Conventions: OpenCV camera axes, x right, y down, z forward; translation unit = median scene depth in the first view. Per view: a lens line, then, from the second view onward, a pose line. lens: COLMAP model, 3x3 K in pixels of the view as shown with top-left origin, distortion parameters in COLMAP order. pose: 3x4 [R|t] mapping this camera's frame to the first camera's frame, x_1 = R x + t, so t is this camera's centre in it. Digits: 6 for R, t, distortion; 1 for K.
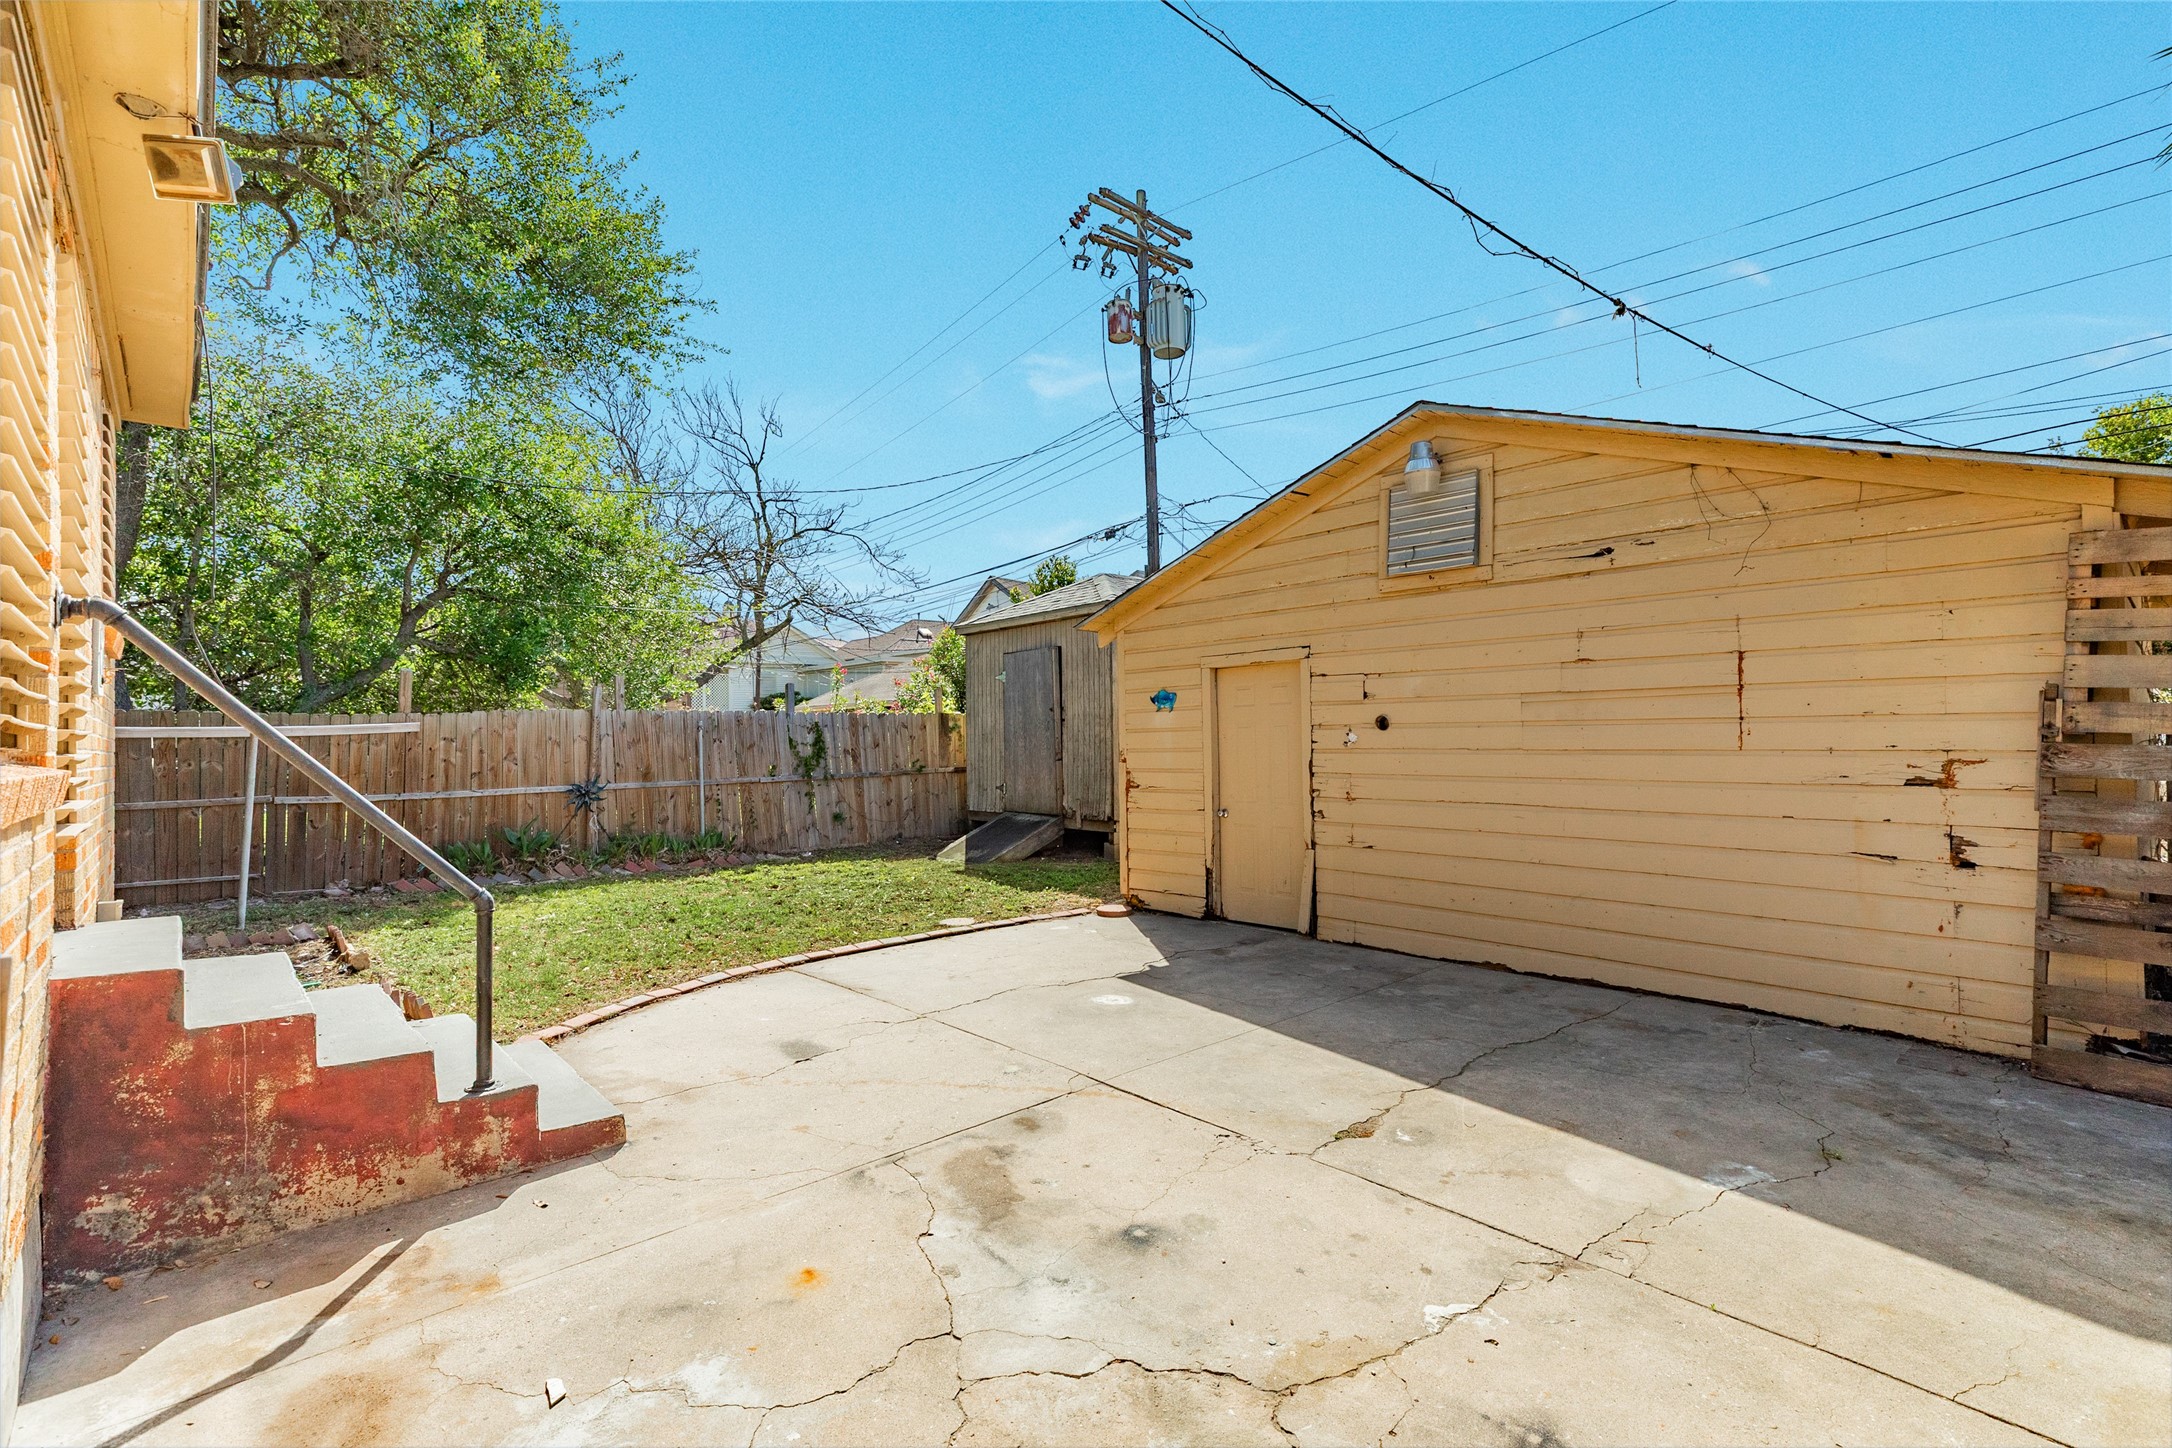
lens RADIAL K [[991.1, 0, 1093.5], [0, 991.1, 729.3], [0, 0, 1]] dist [0.001396, 0.000027]
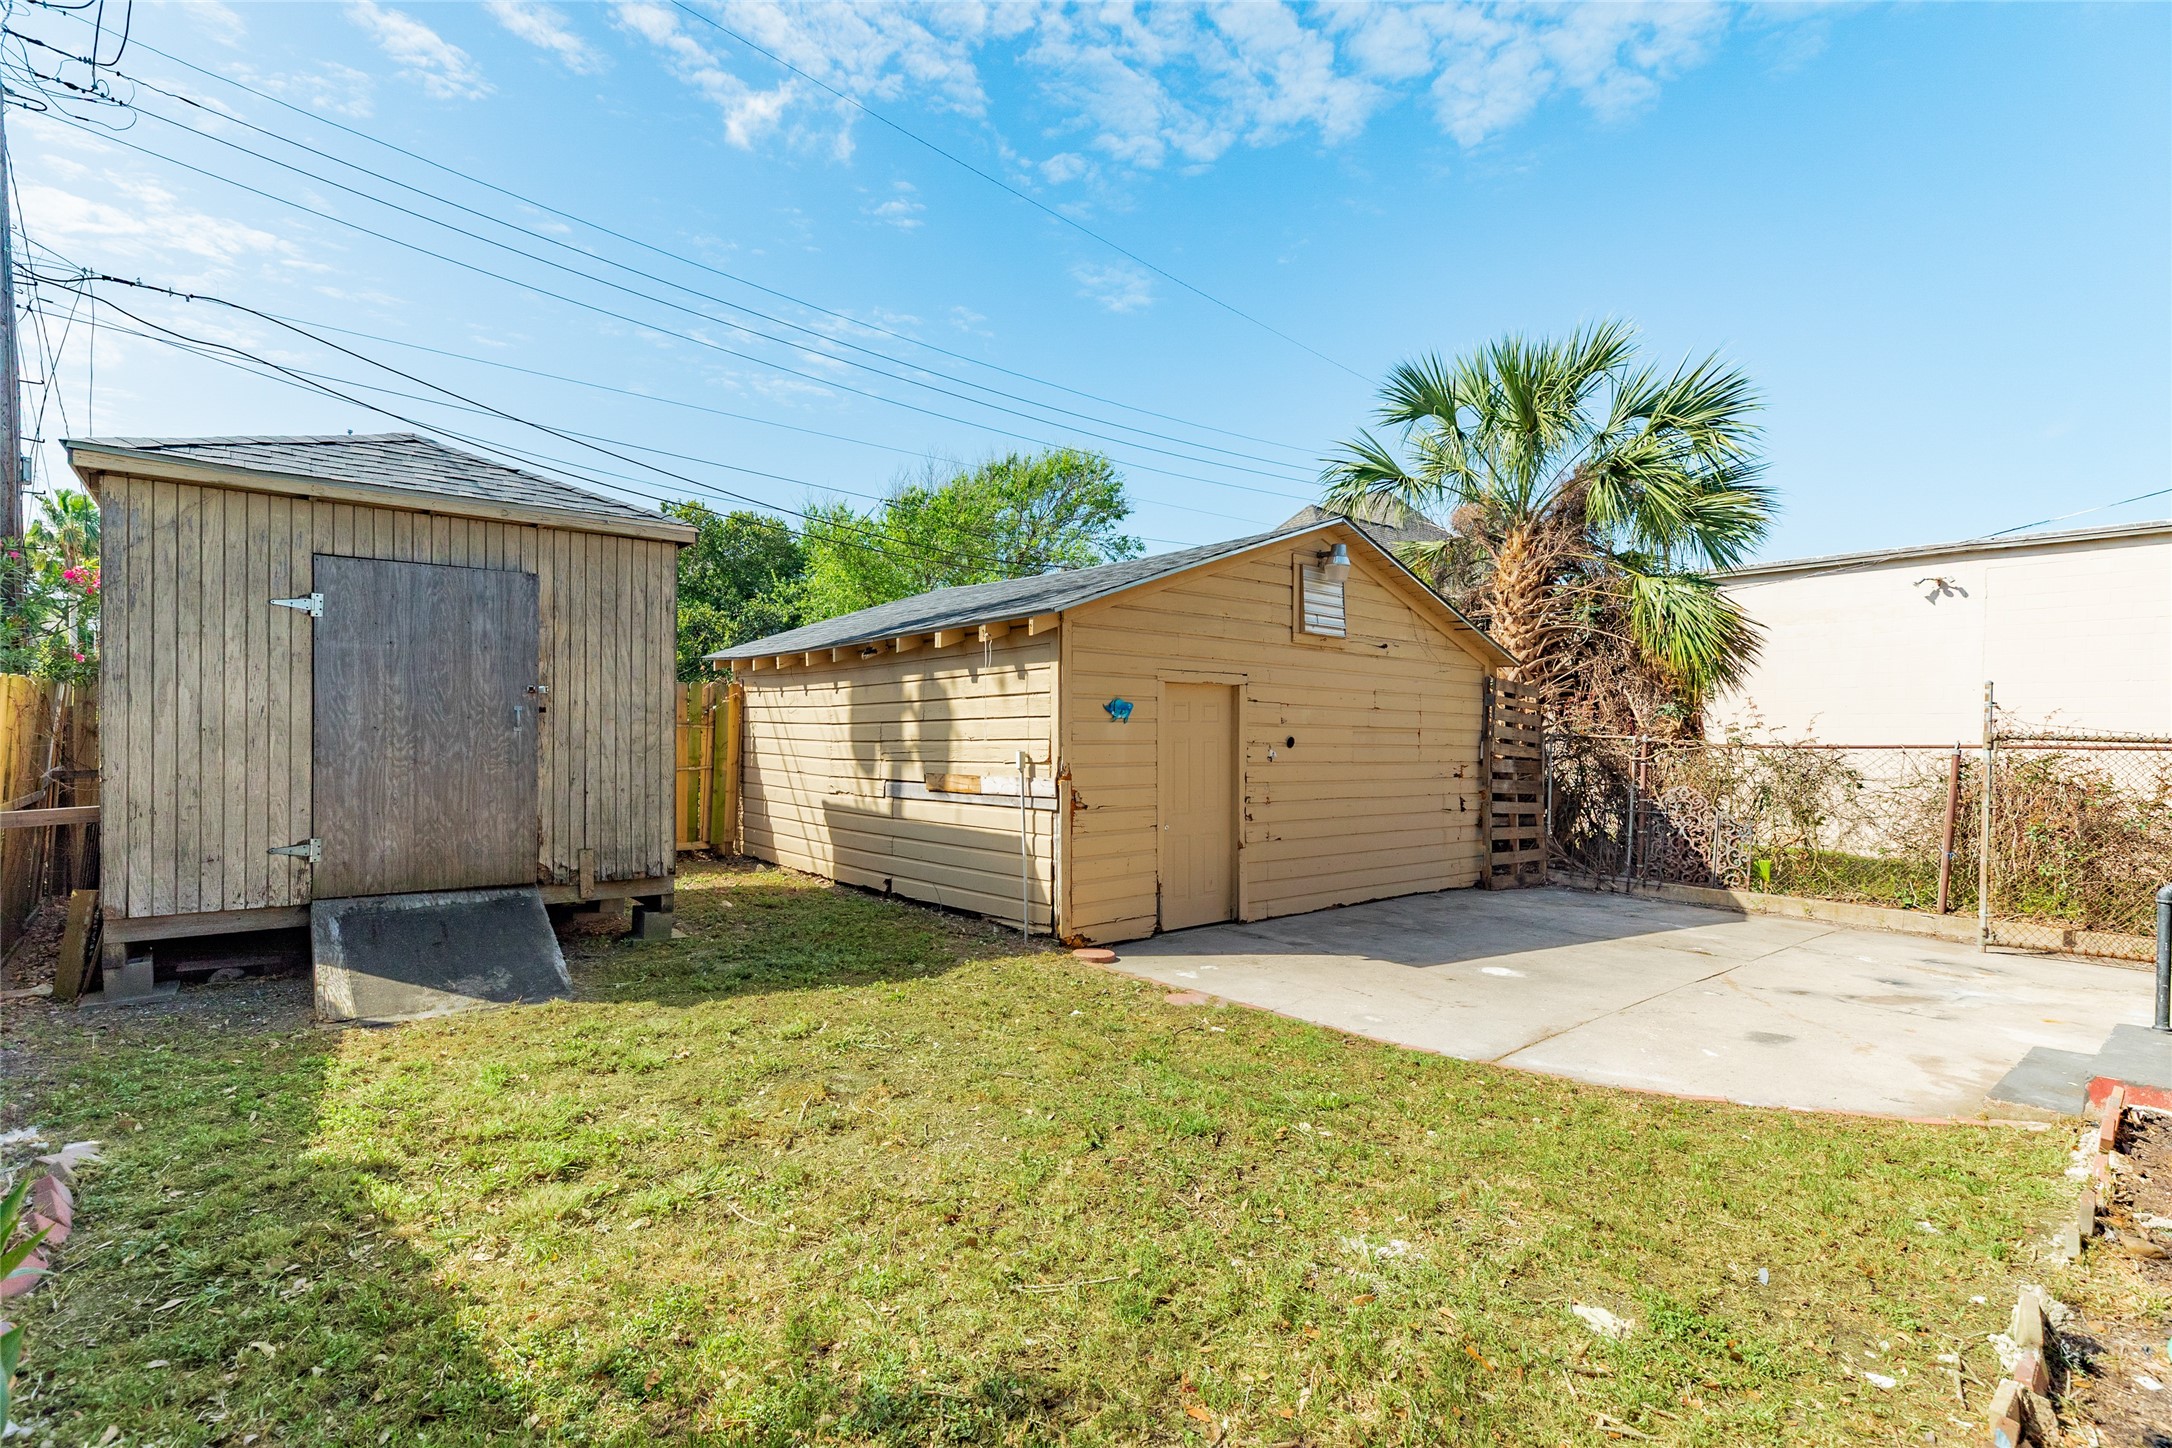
lens RADIAL K [[991.1, 0, 1083.1], [0, 991.1, 737.8], [0, 0, 1]] dist [0.001396, 0.000027]
pose [[0.048288, 0.009853, 0.998785, -0.963249], [-0.025439, 0.999639, -0.008631, 0.005647], [-0.998509, -0.024991, 0.048521, 1.138530]]
